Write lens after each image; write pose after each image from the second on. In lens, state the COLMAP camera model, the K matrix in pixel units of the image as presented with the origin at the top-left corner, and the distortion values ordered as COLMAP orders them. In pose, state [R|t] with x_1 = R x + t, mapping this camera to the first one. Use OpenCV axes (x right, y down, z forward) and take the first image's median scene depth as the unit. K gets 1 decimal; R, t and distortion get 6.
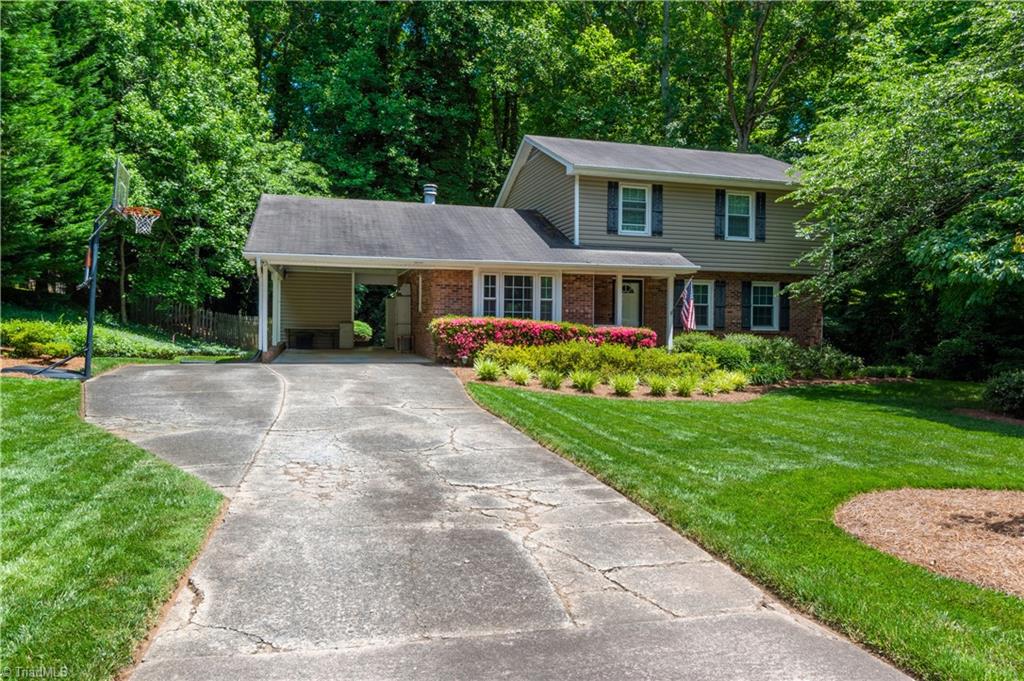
lens RADIAL K [[703.7, 0, 511.7], [0, 703.7, 341.6], [0, 0, 1]] dist [0.006002, -0.005612]
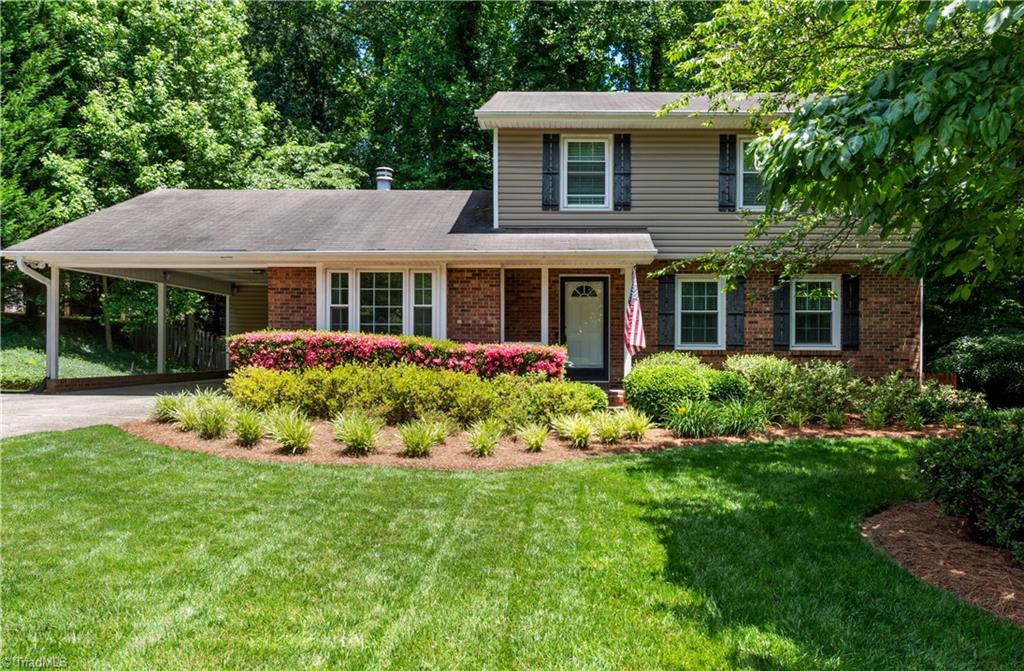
lens RADIAL K [[767.7, 0, 519.2], [0, 767.7, 375.5], [0, 0, 1]] dist [-0.011911, 0.011052]
pose [[0.960743, 0.001266, -0.277437, 0.324922], [-0.000523, 0.999996, 0.002751, 0.006317], [0.277439, -0.002498, 0.960740, 0.274867]]
